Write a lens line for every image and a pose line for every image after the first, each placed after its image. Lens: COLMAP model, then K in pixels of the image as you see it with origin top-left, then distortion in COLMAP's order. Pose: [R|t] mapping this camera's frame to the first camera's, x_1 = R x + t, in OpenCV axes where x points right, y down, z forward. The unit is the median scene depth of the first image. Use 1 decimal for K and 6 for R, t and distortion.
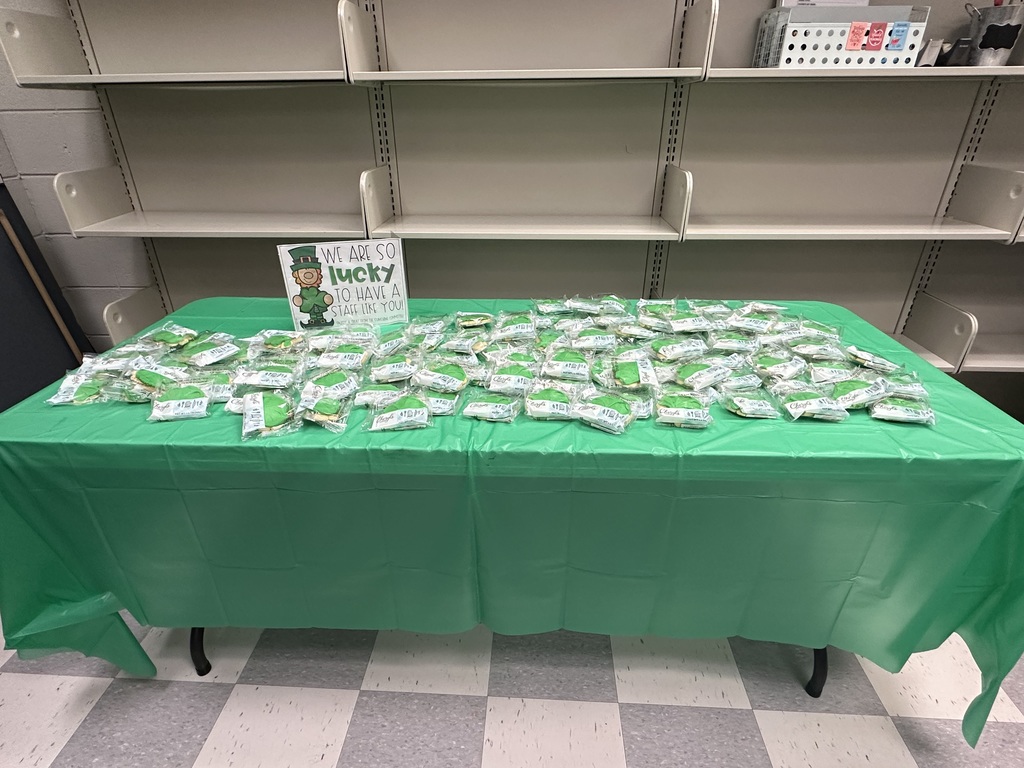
lens RADIAL K [[528.8, 0, 514.8], [0, 528.8, 387.3], [0, 0, 1]] dist [-0.006560, -0.001172]
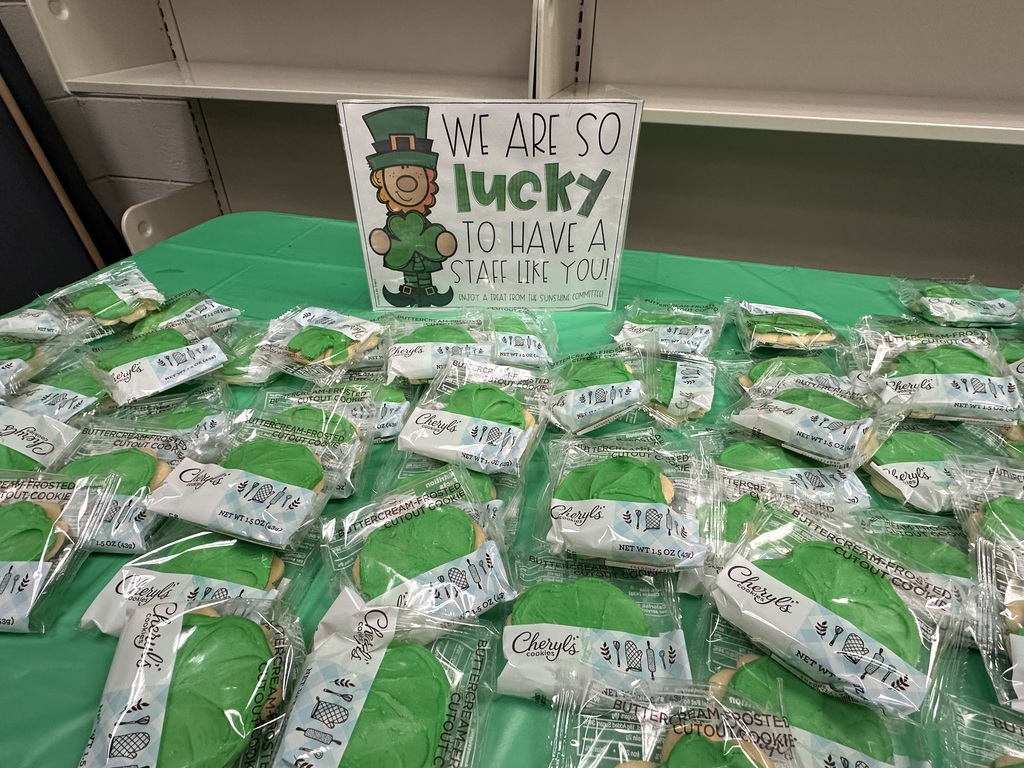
lens RADIAL K [[528.8, 0, 506.9], [0, 528.8, 384.1], [0, 0, 1]] dist [-0.006560, -0.001172]
pose [[0.970749, 0.145231, -0.191190, -0.207455], [-0.117733, 0.981937, 0.148117, -0.125133], [0.209248, -0.121275, 0.970313, 0.582307]]
